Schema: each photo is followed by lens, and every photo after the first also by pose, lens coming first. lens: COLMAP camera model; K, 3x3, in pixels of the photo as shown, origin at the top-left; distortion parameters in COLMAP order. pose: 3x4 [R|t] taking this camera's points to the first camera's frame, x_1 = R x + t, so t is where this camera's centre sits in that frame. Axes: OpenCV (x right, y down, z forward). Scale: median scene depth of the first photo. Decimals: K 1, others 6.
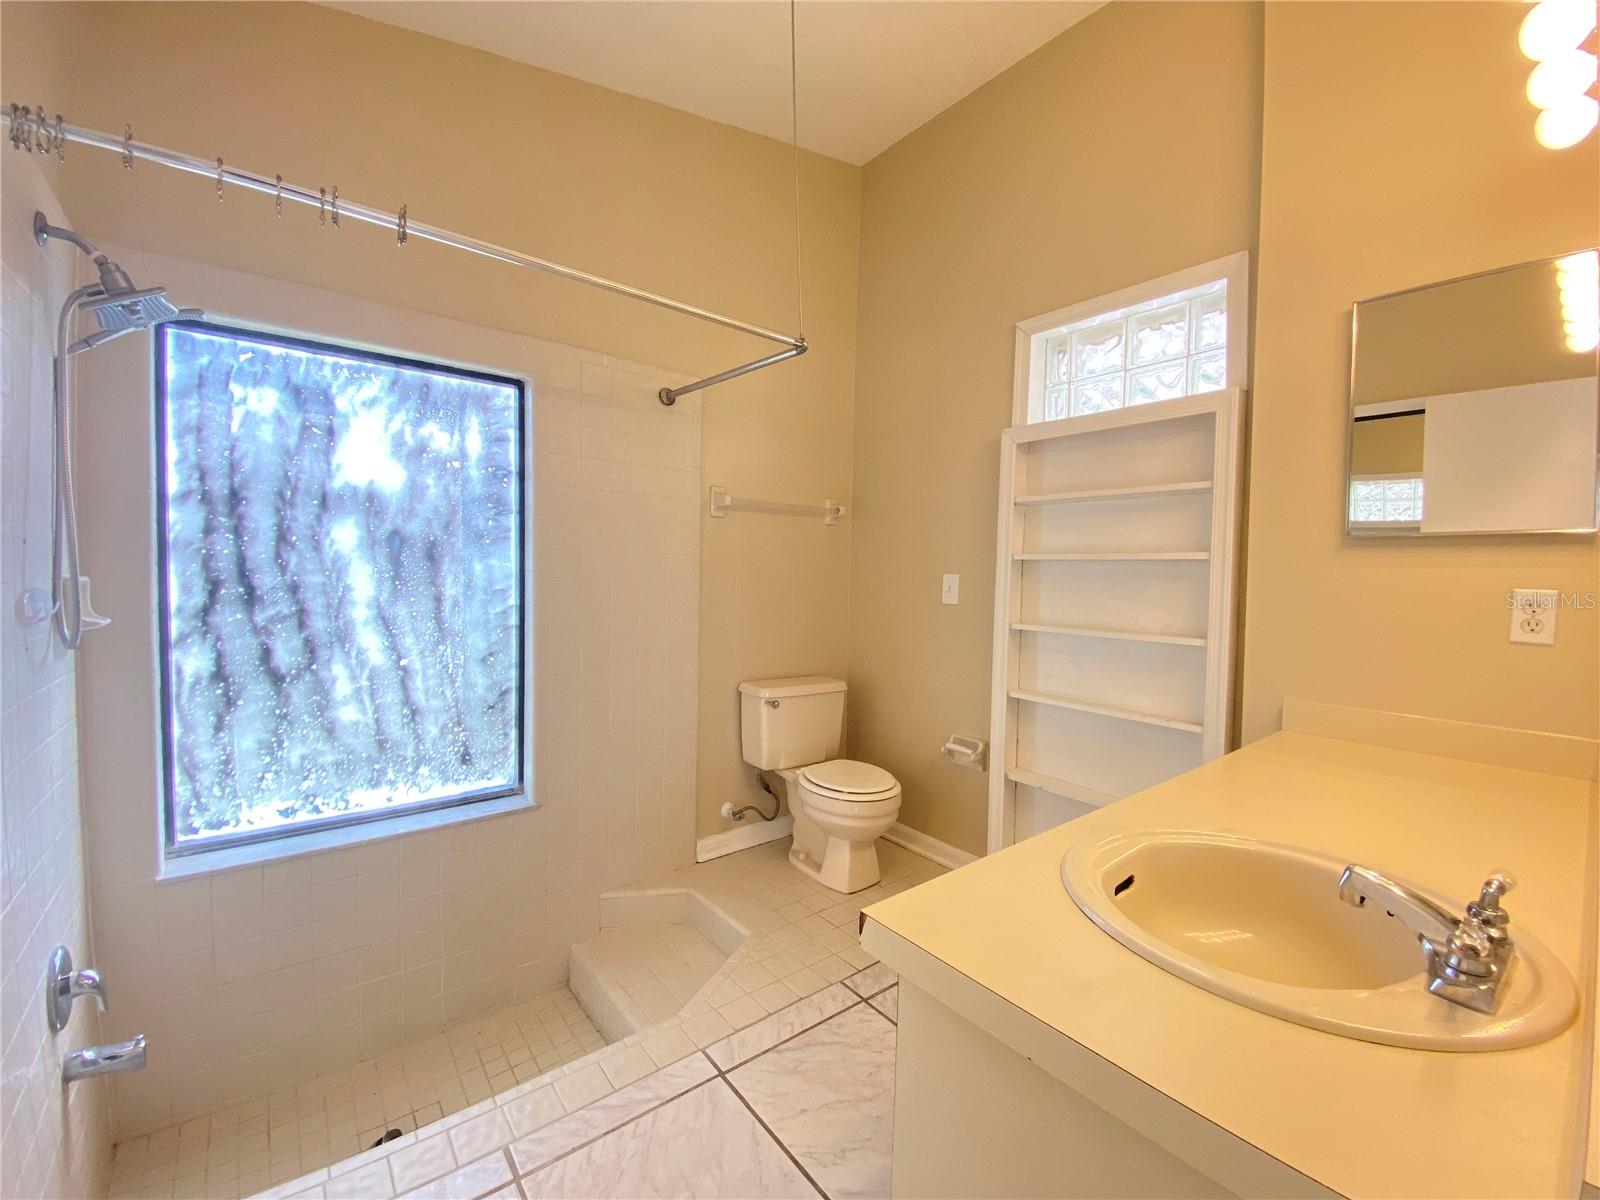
lens RADIAL K [[658.8, 0, 796.1], [0, 658.8, 599.3], [0, 0, 1]] dist [0.000672, -0.000472]
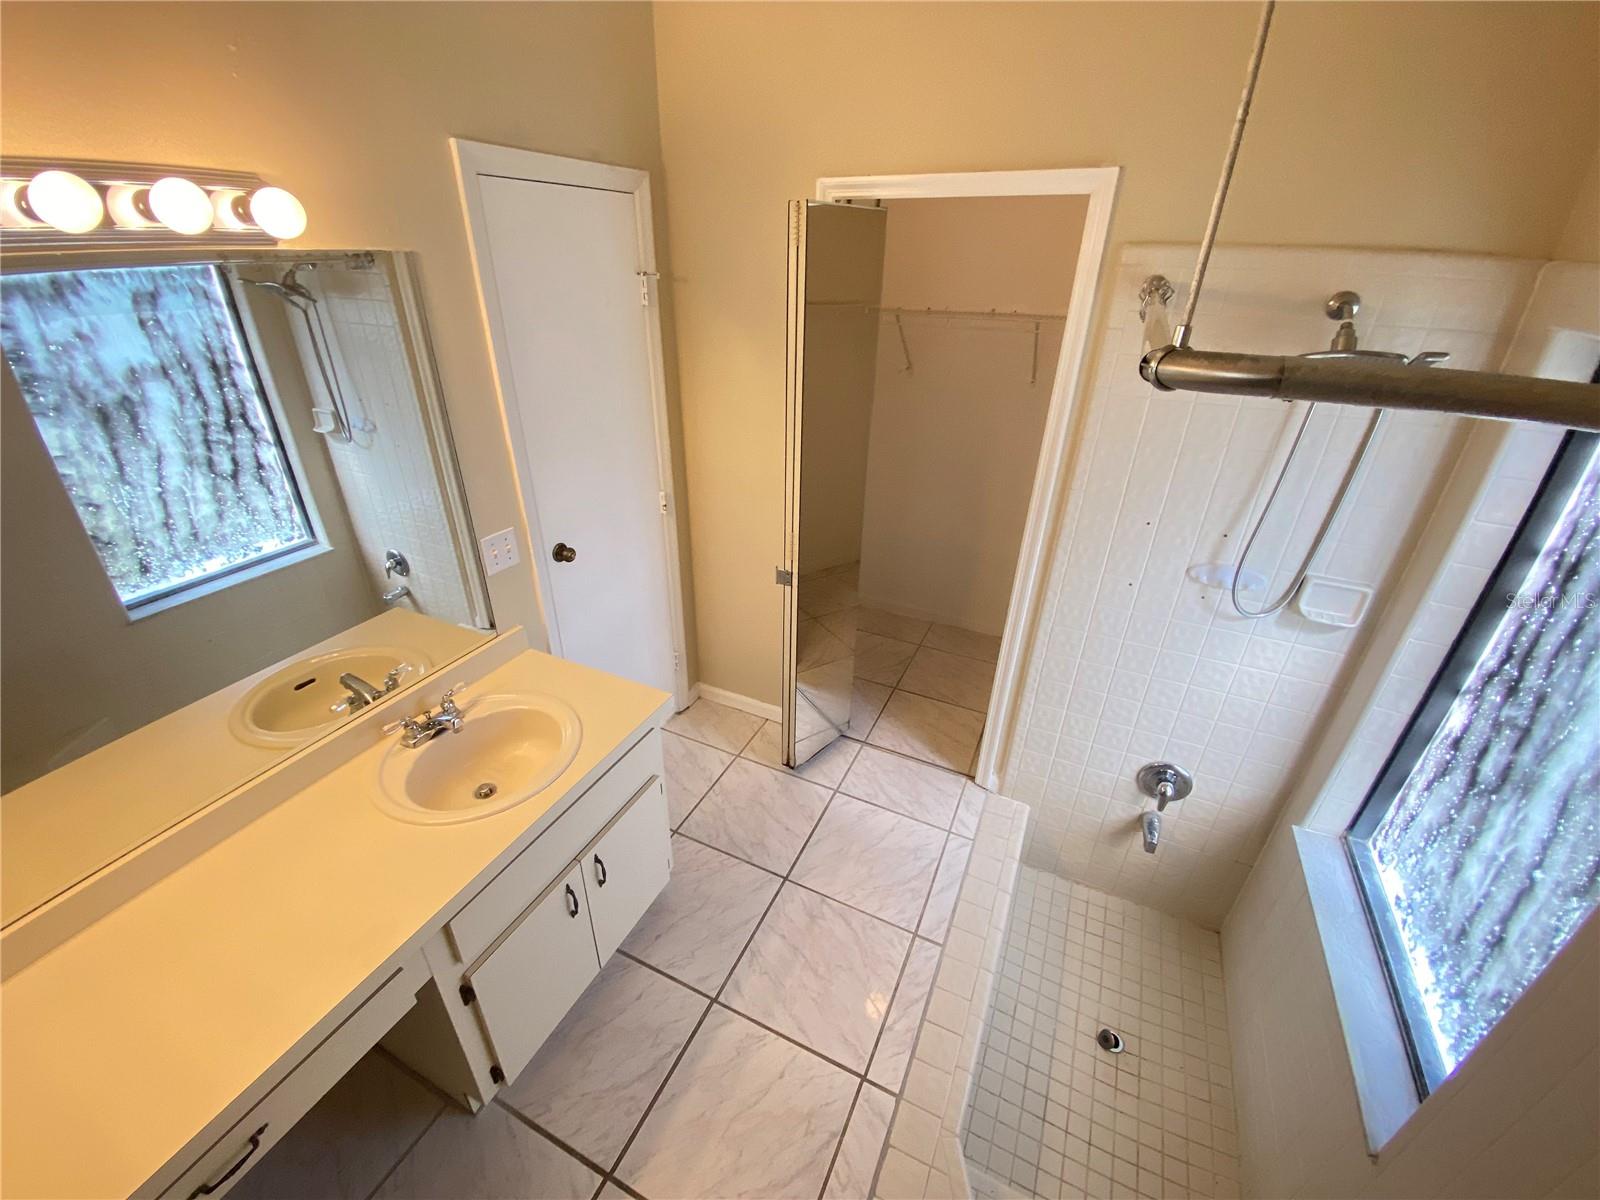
lens RADIAL K [[658.8, 0, 792.4], [0, 658.8, 592.9], [0, 0, 1]] dist [0.000672, -0.000472]
pose [[-0.896278, 0.174934, -0.407533, 0.244503], [-0.053013, 0.870070, 0.490069, -0.425681], [0.440312, 0.460842, -0.770551, 1.130541]]
